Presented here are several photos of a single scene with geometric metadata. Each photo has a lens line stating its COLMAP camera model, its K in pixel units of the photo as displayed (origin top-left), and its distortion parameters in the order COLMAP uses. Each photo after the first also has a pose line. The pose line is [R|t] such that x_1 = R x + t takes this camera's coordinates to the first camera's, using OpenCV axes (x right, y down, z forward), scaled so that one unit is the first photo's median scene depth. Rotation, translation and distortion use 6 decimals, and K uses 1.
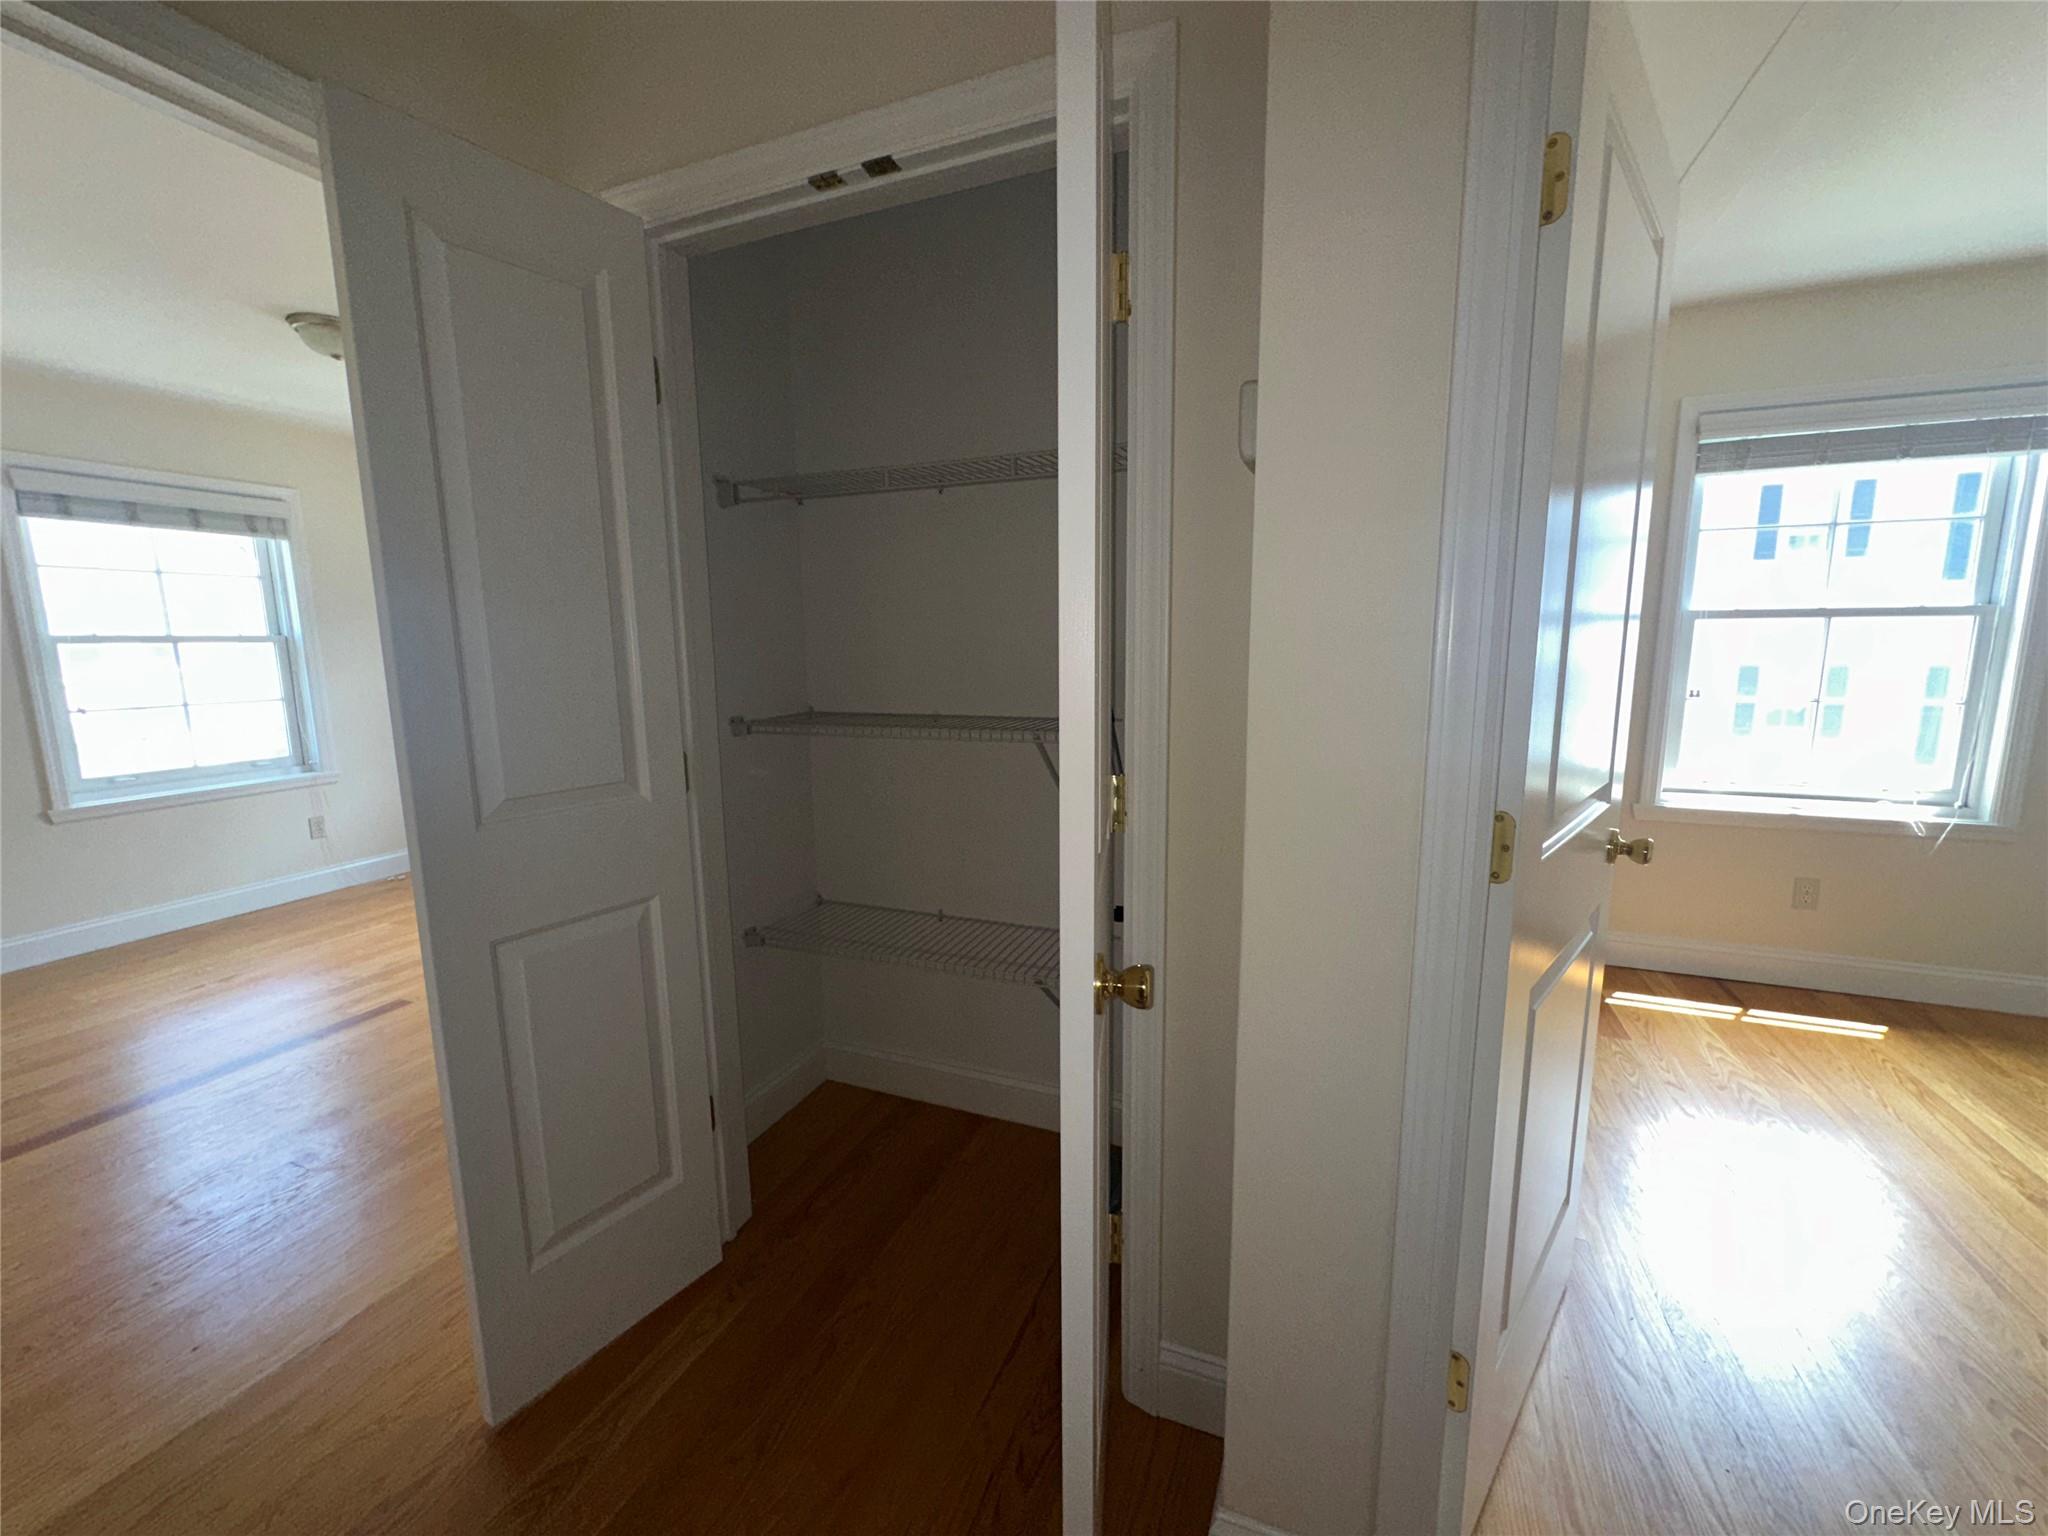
lens RADIAL K [[812.7, 0, 1024.6], [0, 812.7, 763.9], [0, 0, 1]] dist [-0.000659, -0.000495]
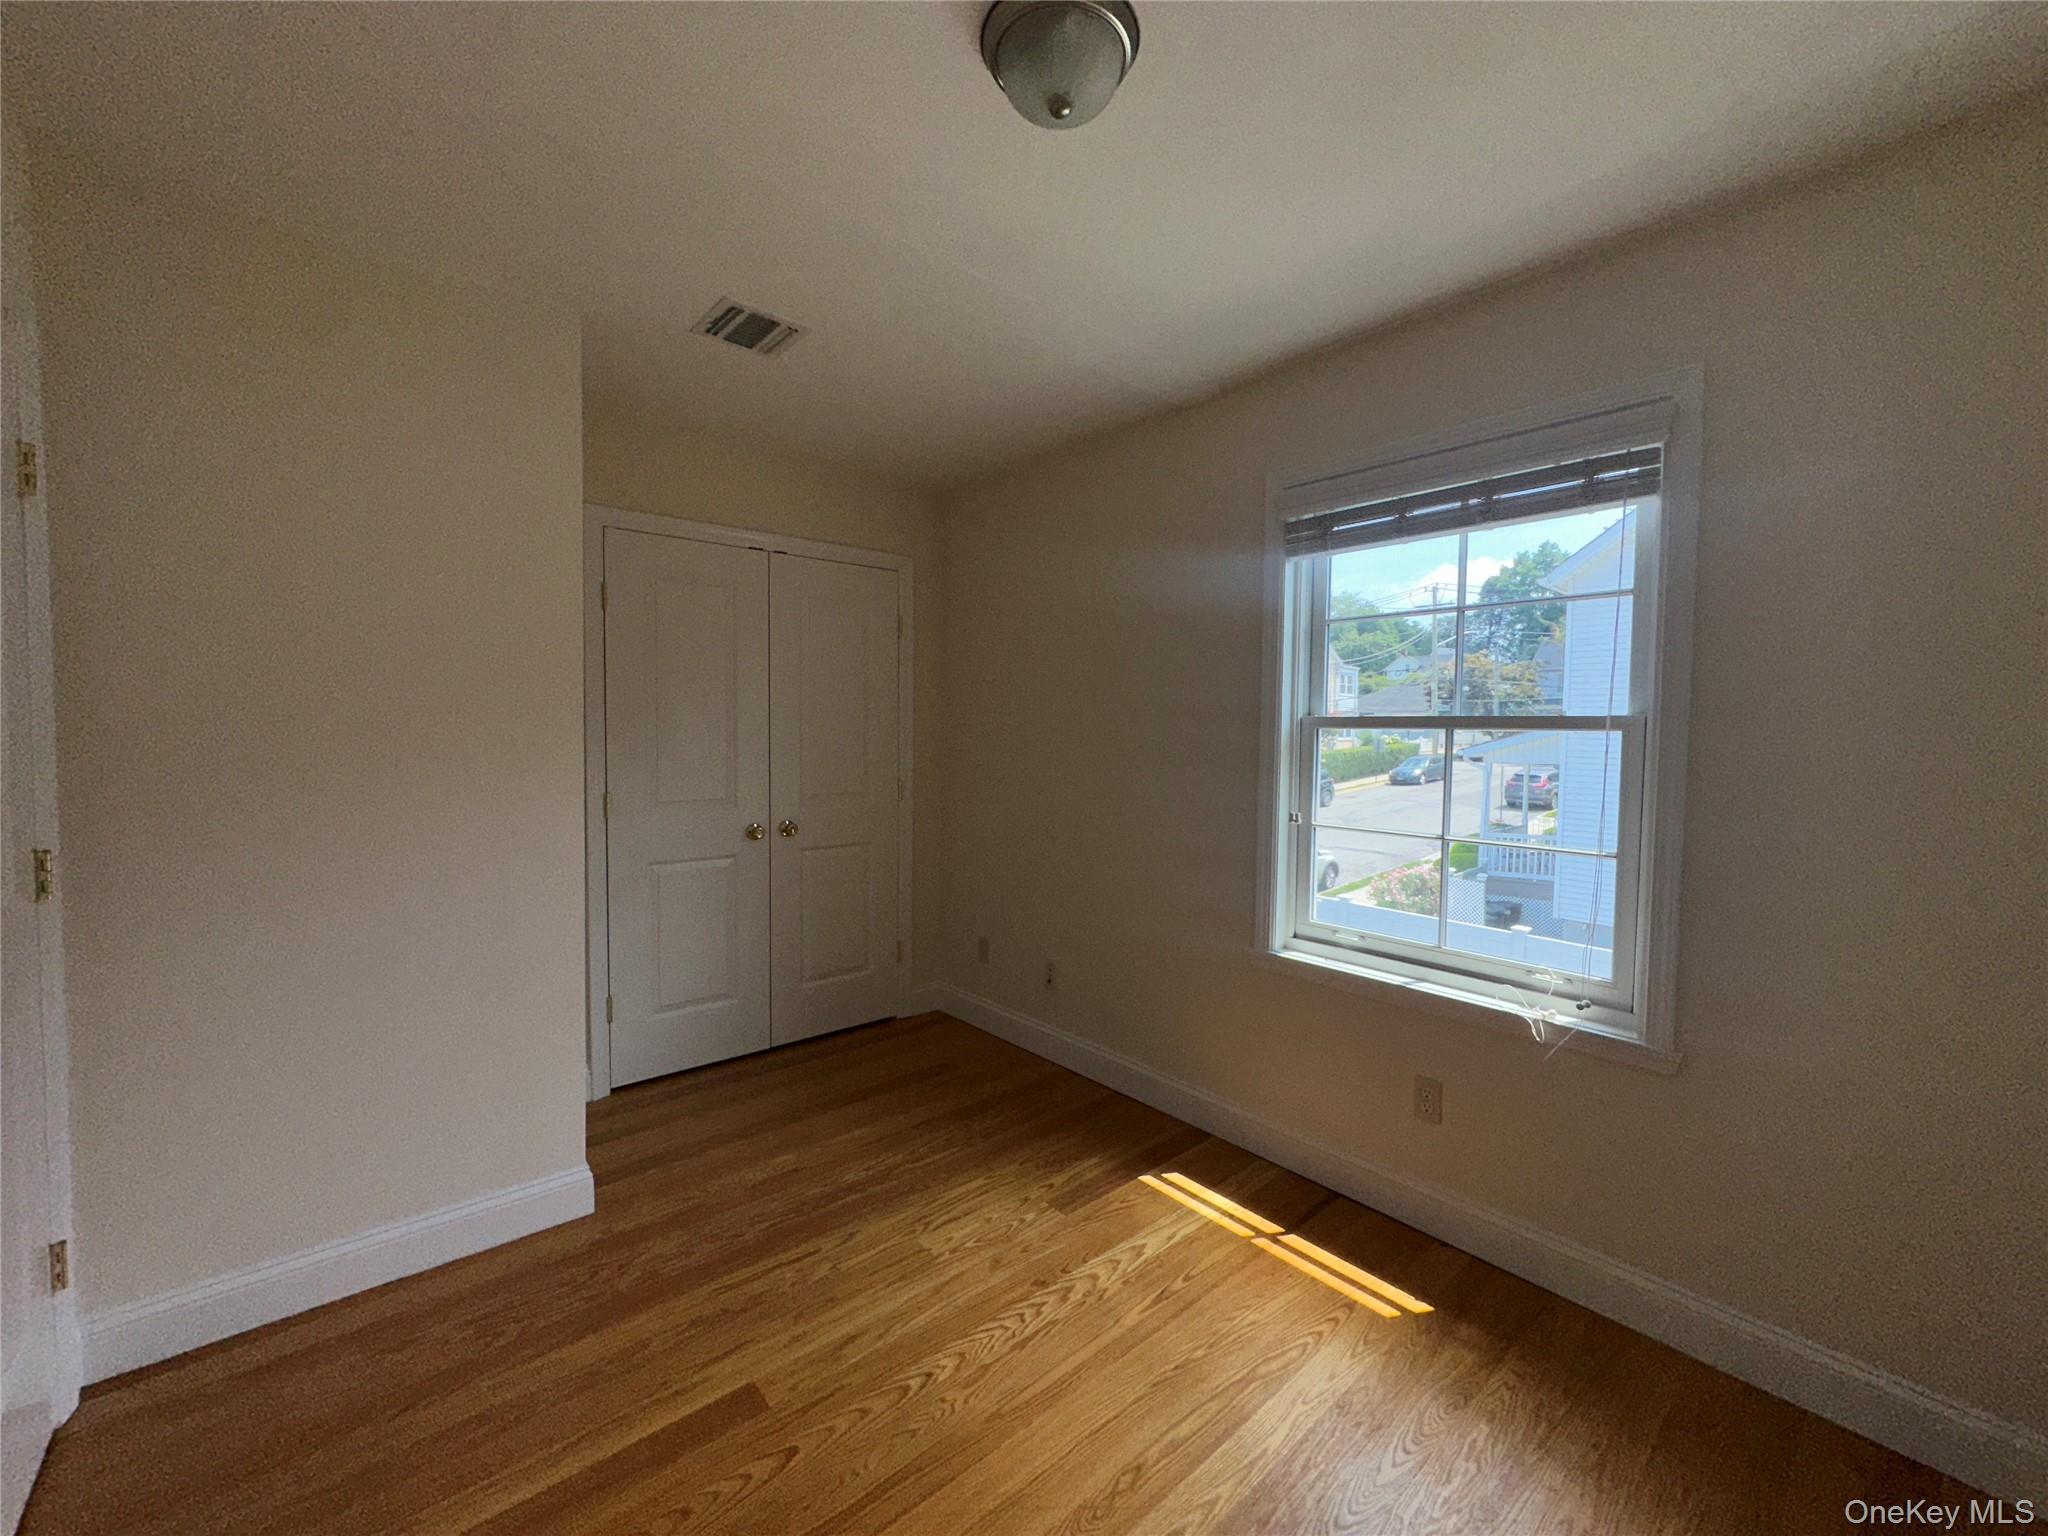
lens RADIAL K [[812.7, 0, 1024.6], [0, 812.7, 763.9], [0, 0, 1]] dist [-0.000659, -0.000495]
pose [[0.894215, 0.038340, -0.445993, 0.999292], [-0.087757, 0.992007, -0.090674, -0.044503], [0.438952, 0.120221, 0.890432, 0.157440]]
